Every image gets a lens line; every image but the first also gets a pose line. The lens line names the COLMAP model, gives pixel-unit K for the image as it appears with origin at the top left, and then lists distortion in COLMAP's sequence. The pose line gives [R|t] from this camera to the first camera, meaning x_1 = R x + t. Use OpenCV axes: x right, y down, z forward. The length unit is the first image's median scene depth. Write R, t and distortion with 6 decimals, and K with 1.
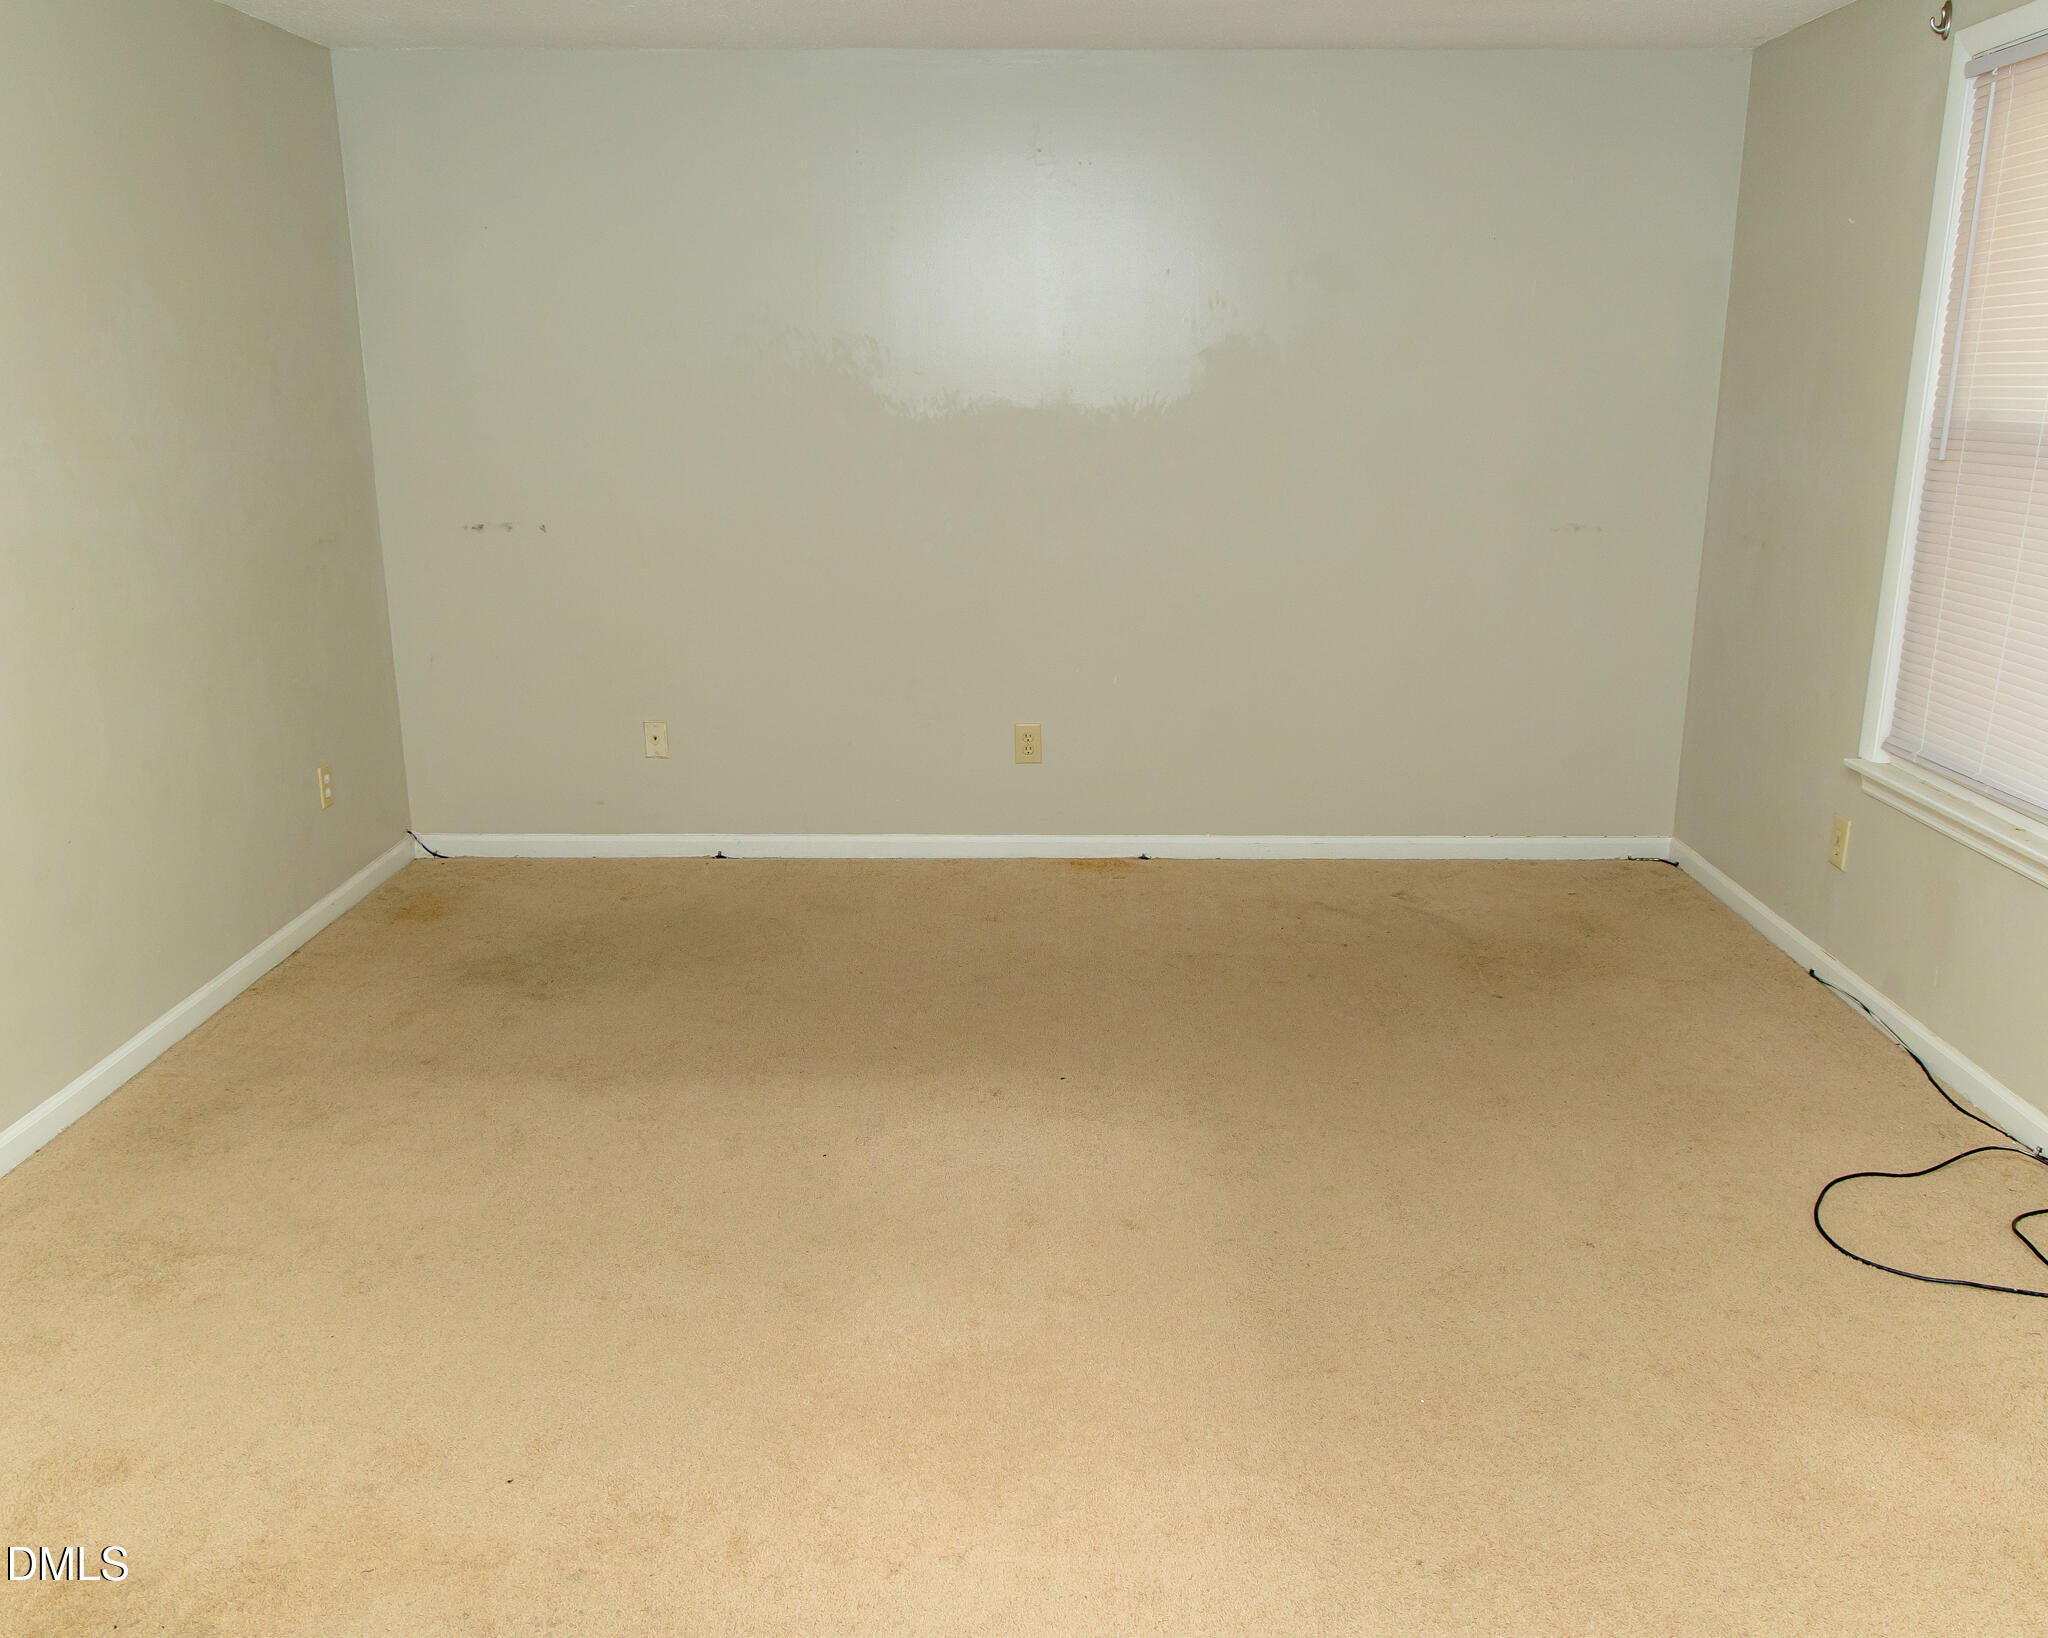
lens RADIAL K [[1637.3, 0, 1024.0], [0, 1637.3, 819.0], [0, 0, 1]] dist [0.006128, 0.000482]
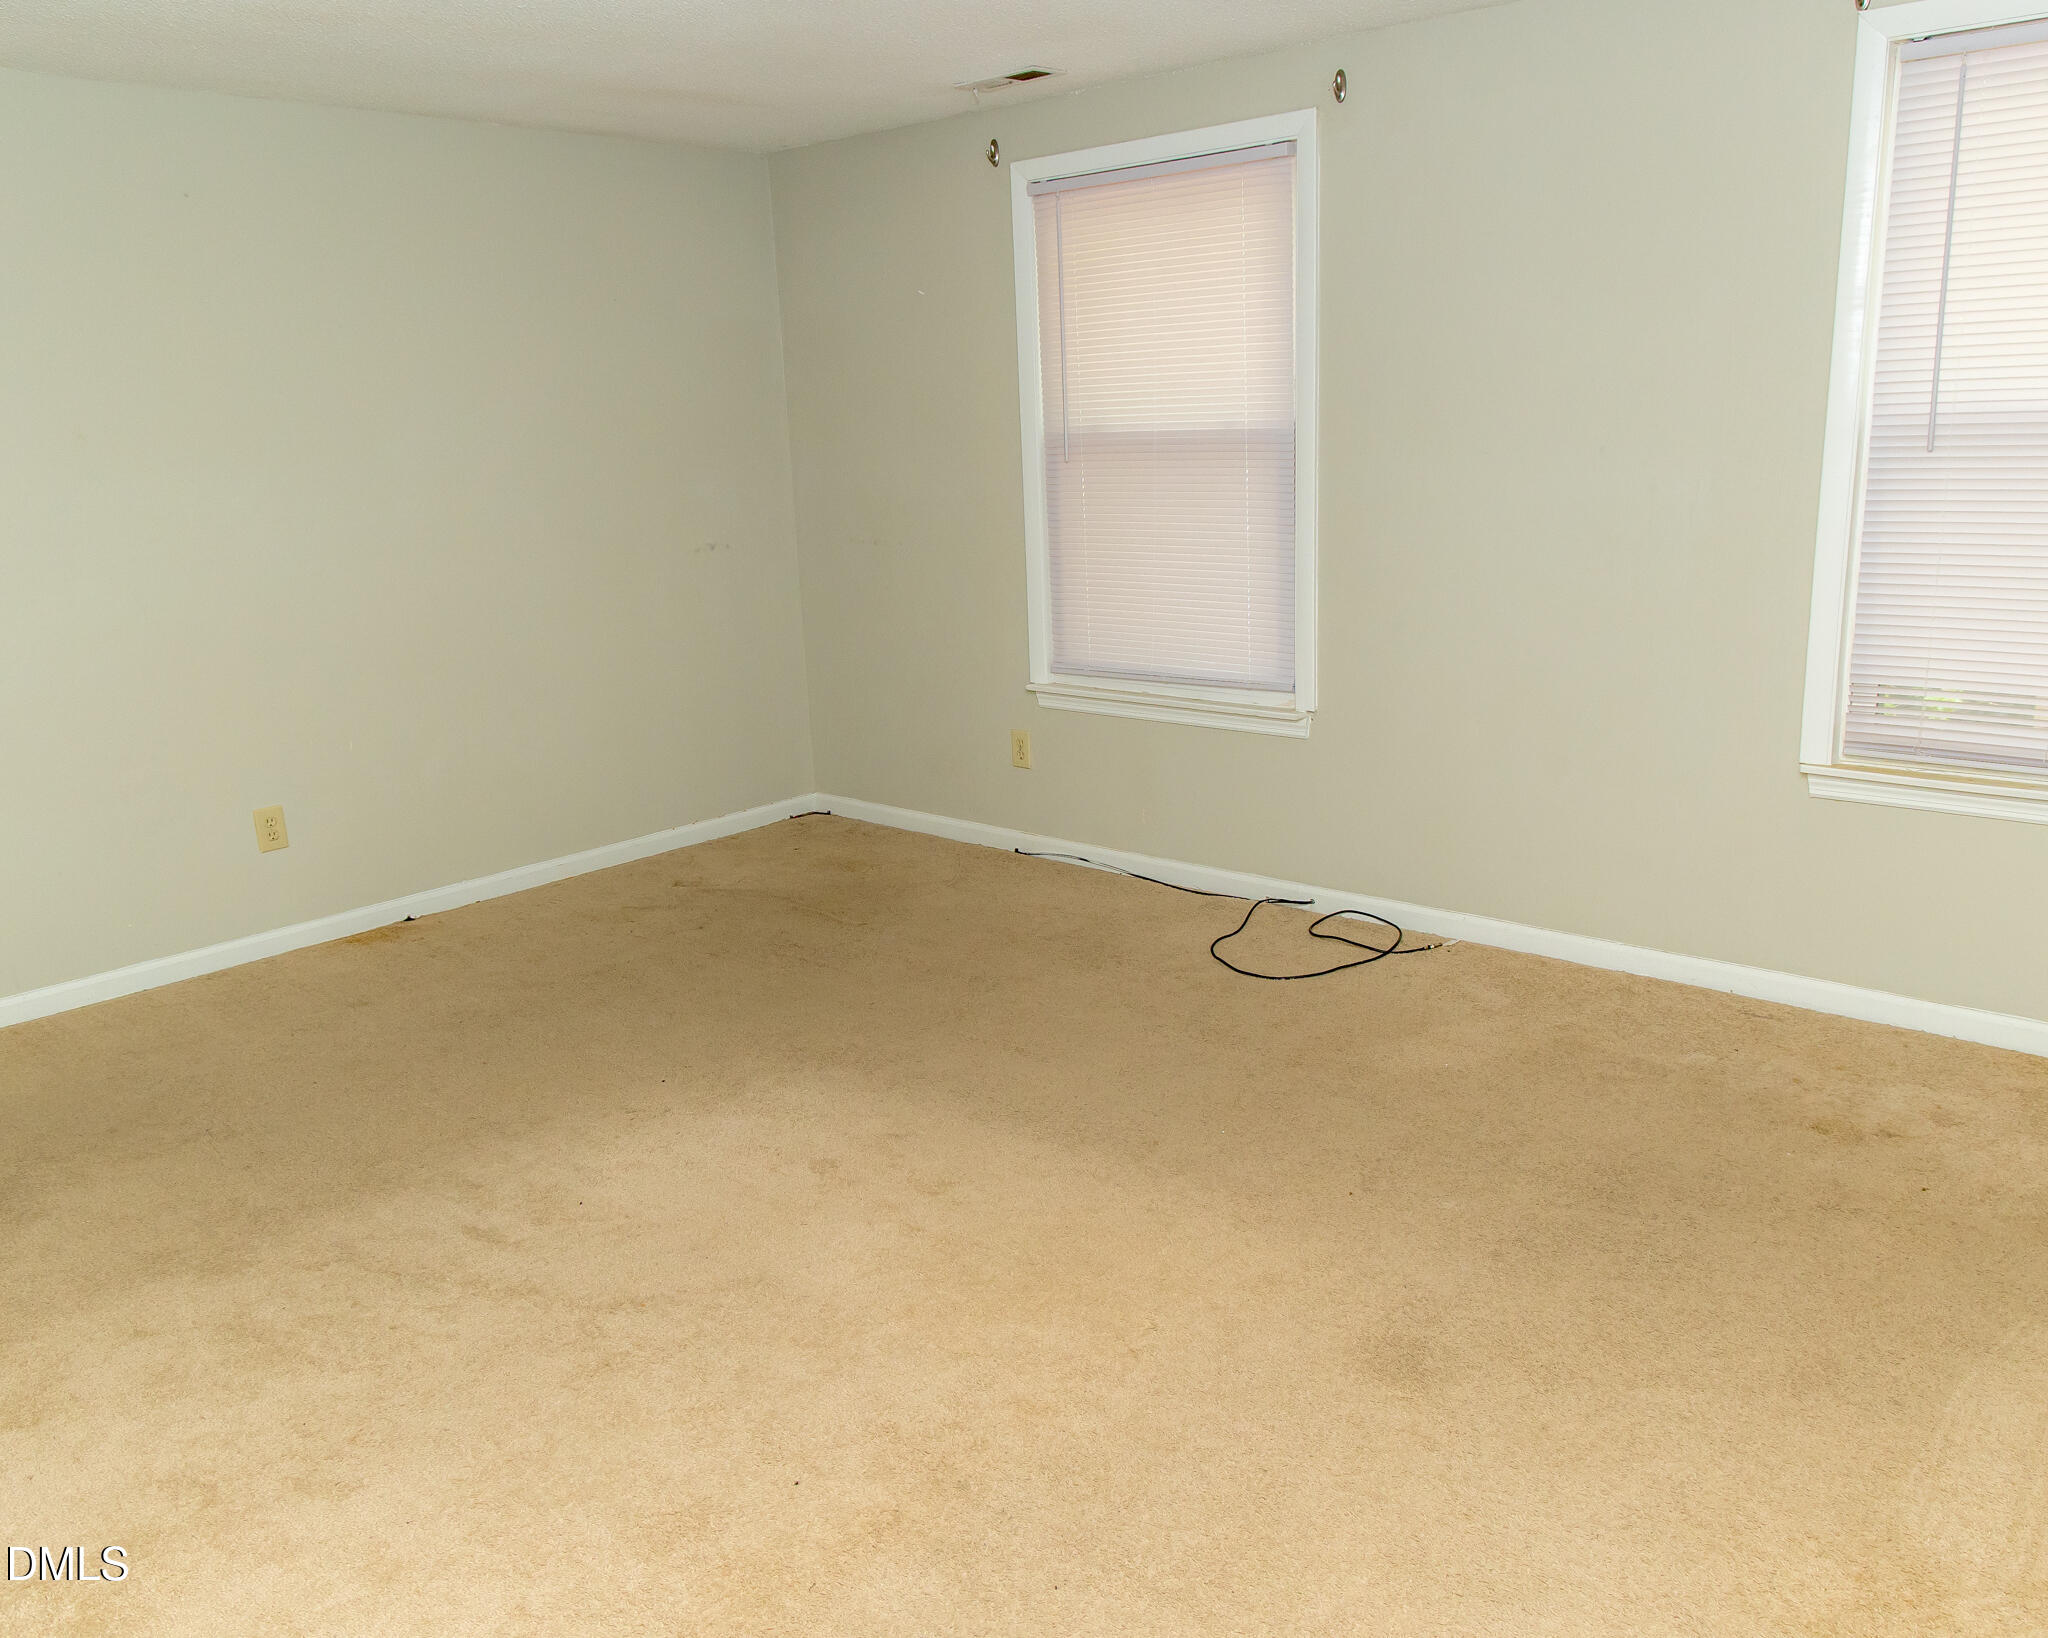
lens RADIAL K [[1637.3, 0, 1024.0], [0, 1637.3, 819.0], [0, 0, 1]] dist [0.006128, 0.000482]
pose [[0.660101, -0.204543, 0.722792, -0.424954], [0.231756, 0.970728, 0.063053, -0.012561], [-0.714532, 0.125890, 0.688183, 0.068896]]
